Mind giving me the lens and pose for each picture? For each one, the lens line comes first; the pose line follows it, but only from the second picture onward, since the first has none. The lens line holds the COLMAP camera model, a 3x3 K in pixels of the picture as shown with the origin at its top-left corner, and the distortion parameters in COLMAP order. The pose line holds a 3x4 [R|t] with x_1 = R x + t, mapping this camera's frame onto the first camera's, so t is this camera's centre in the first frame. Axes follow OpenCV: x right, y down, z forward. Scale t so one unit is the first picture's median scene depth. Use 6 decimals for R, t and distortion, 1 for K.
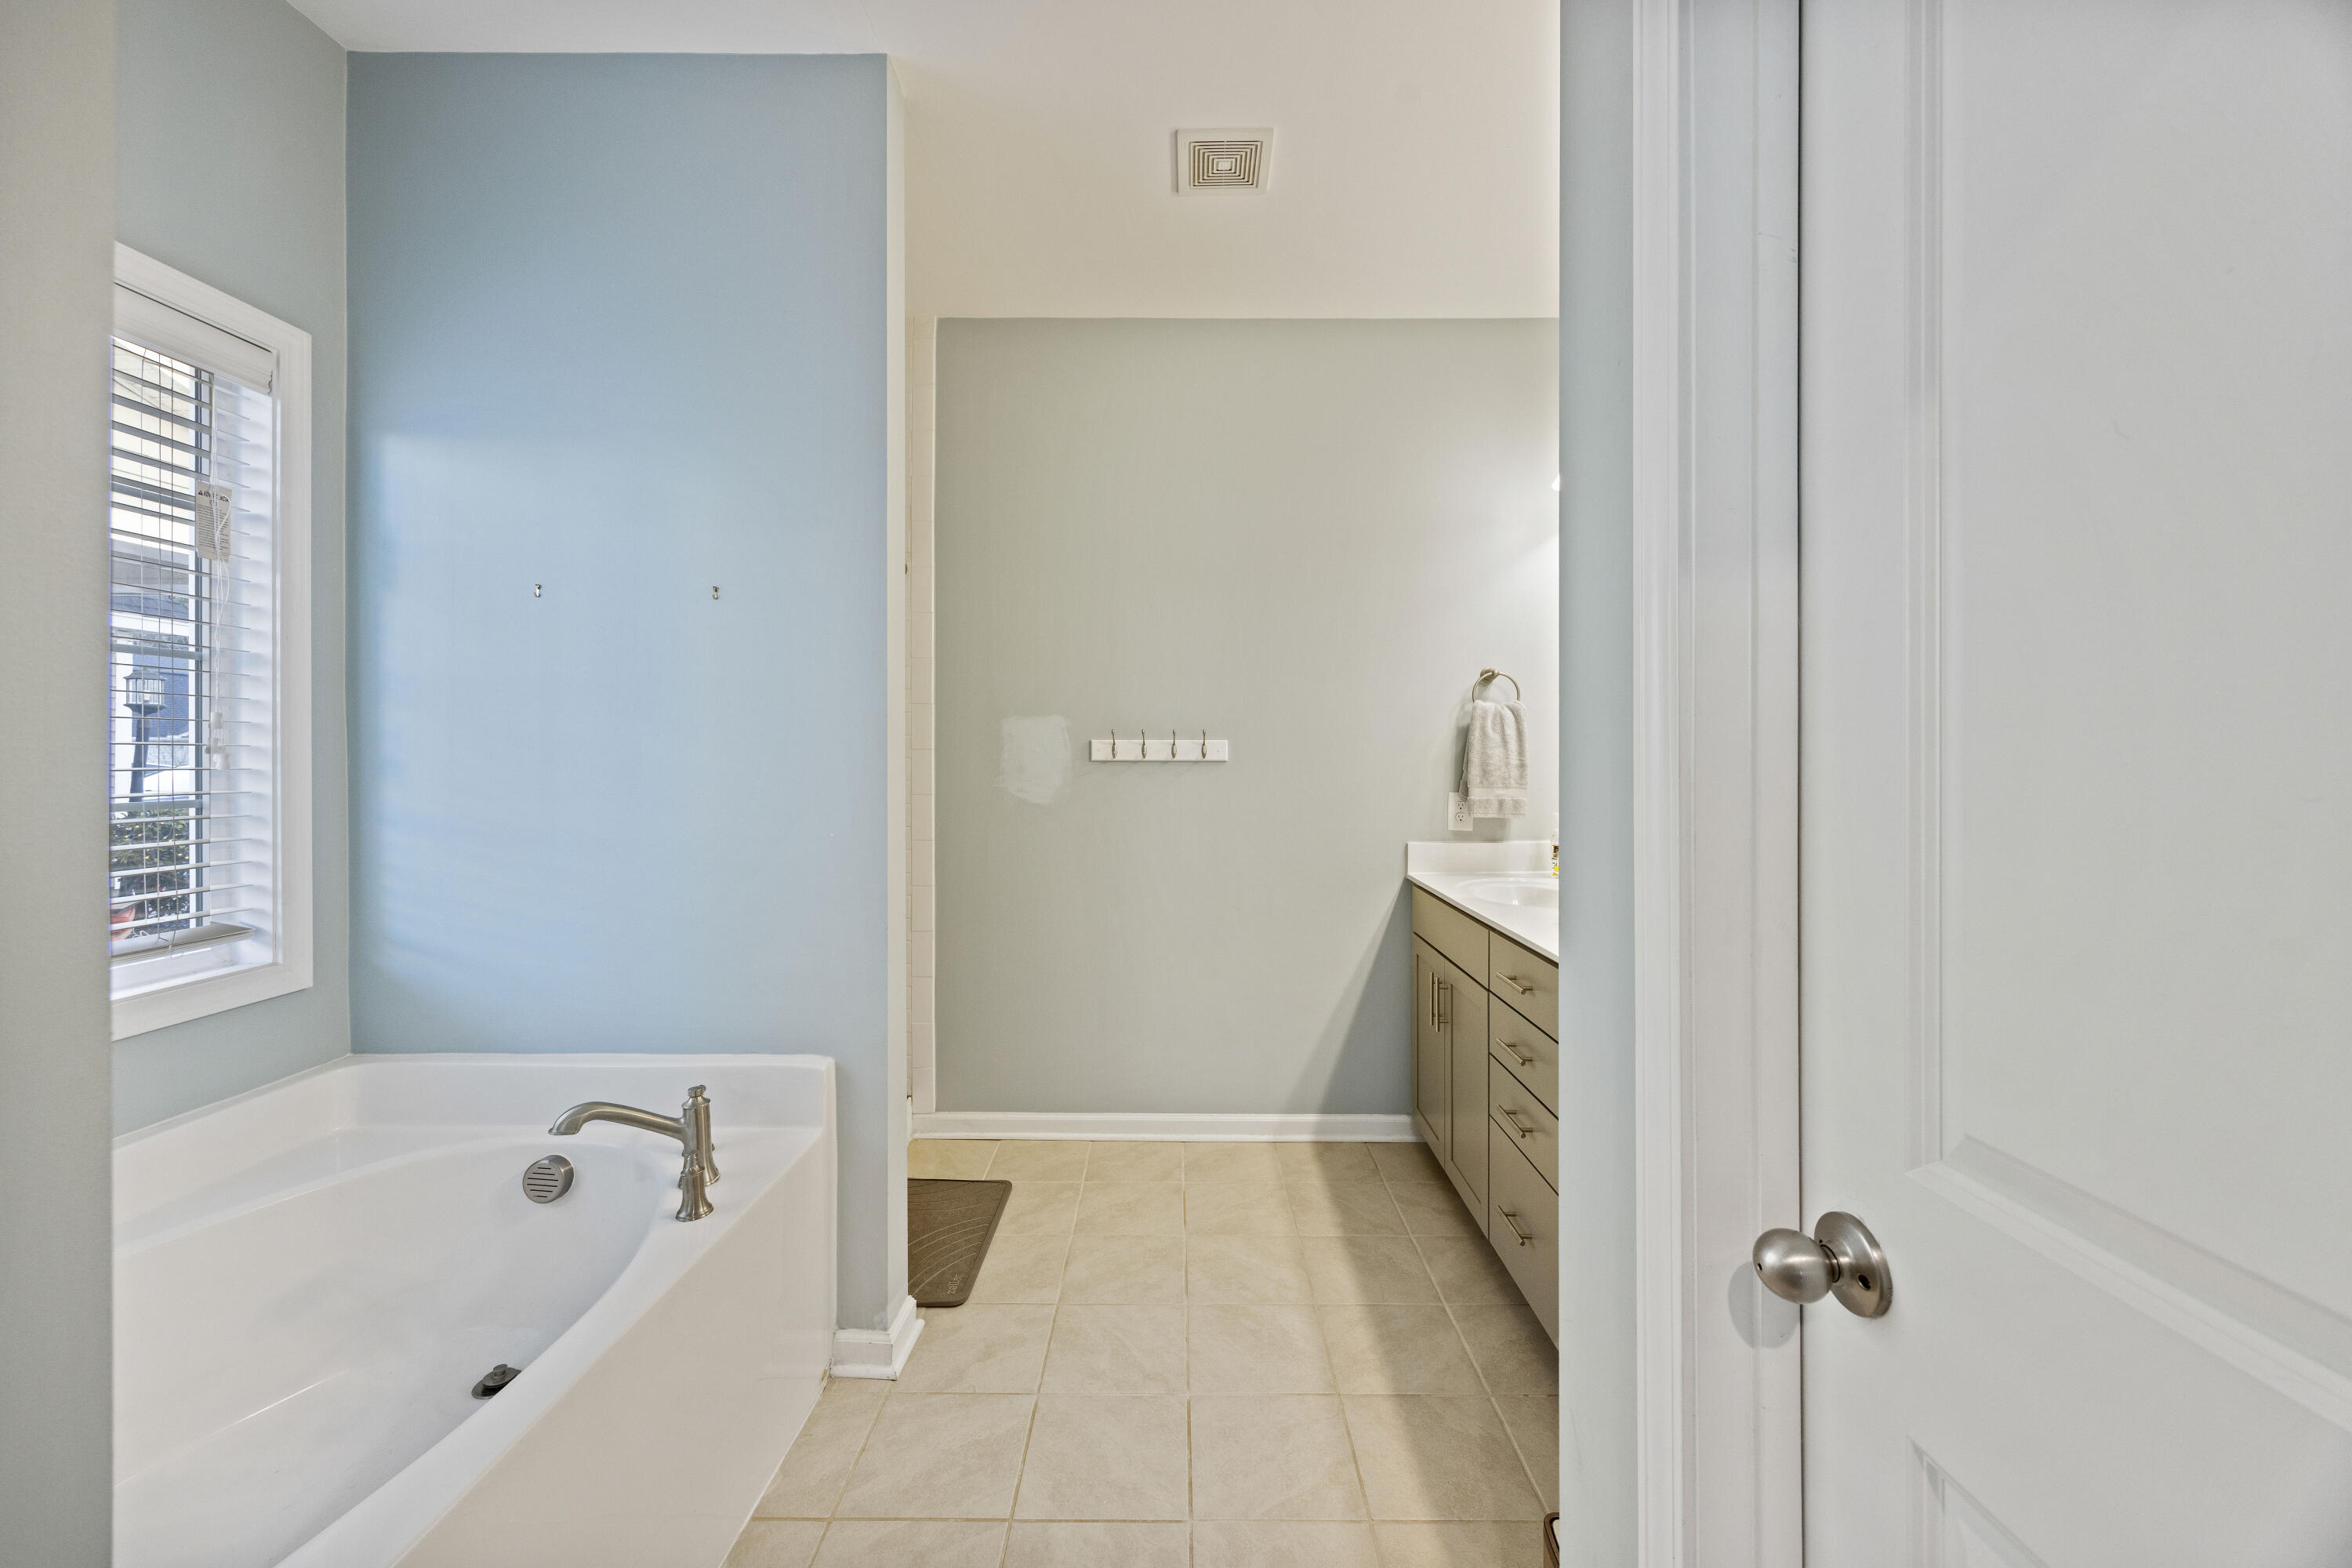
lens RADIAL K [[926.8, 0, 1182.7], [0, 926.8, 765.2], [0, 0, 1]] dist [0.002101, 0.000229]
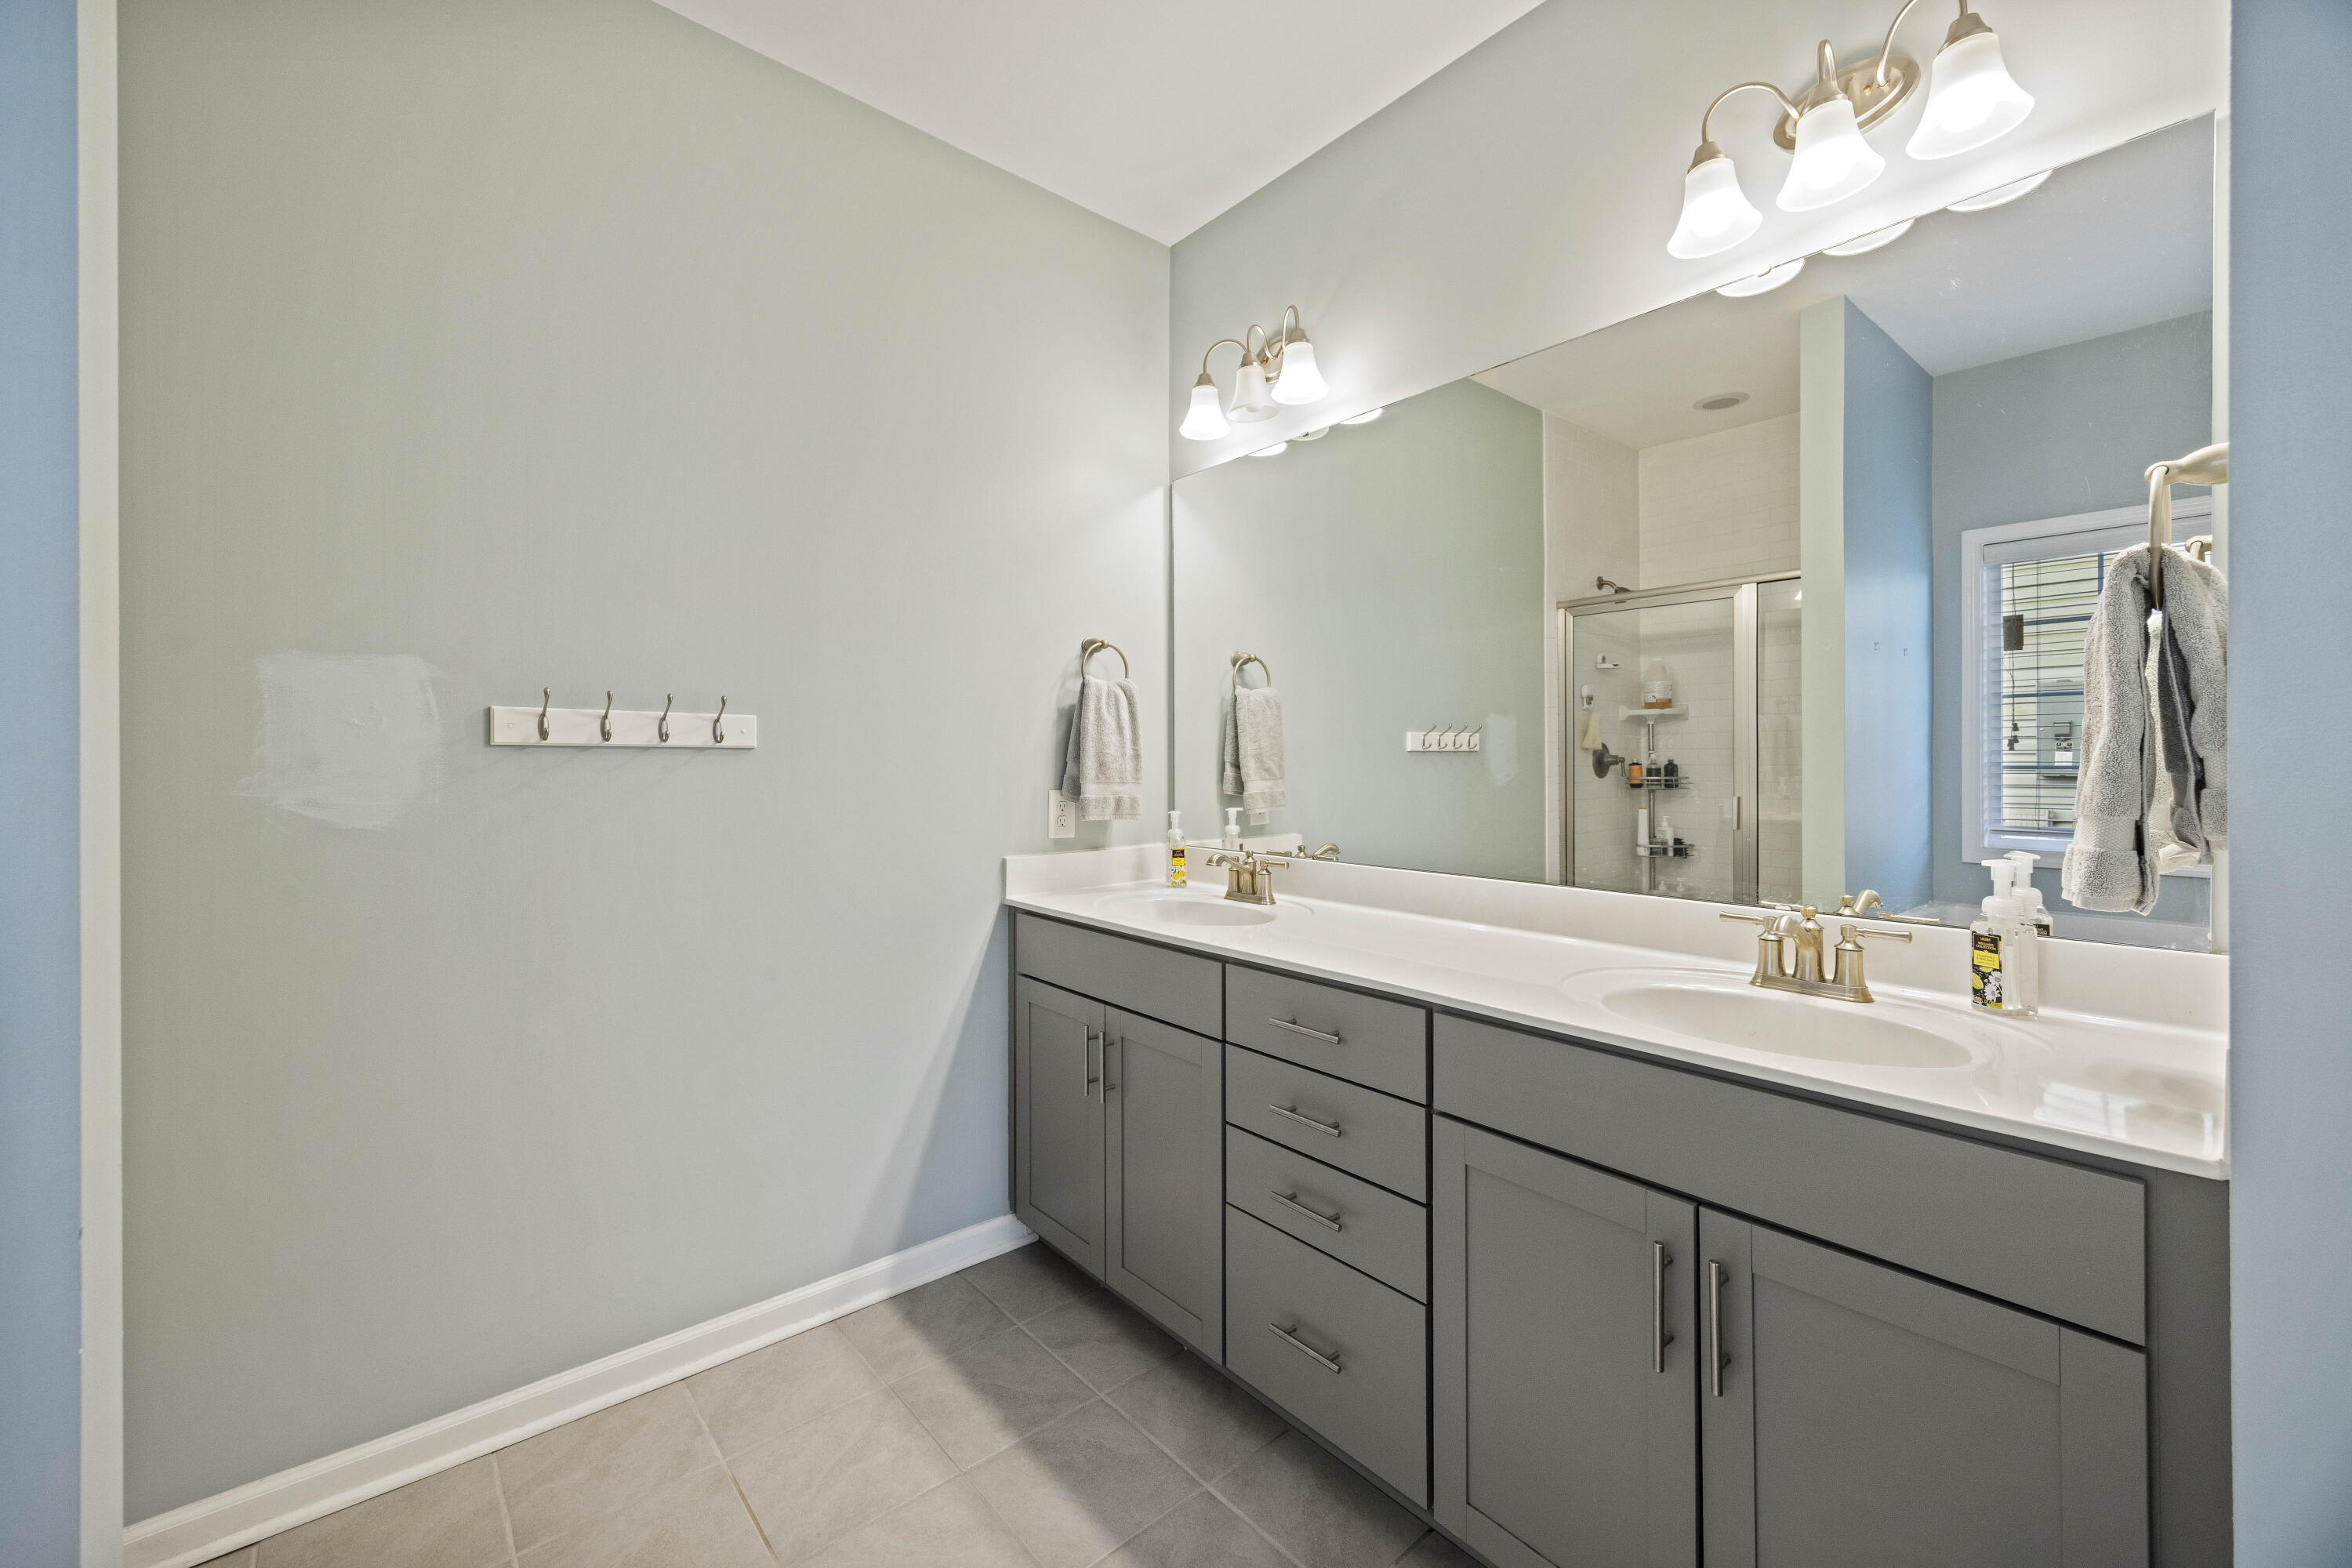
lens RADIAL K [[926.8, 0, 1166.1], [0, 926.8, 767.1], [0, 0, 1]] dist [0.002101, 0.000229]
pose [[0.749443, -0.003147, 0.662062, -0.168257], [0.005174, 0.999986, -0.001103, 0.011081], [-0.662049, 0.004252, 0.749449, 0.352796]]
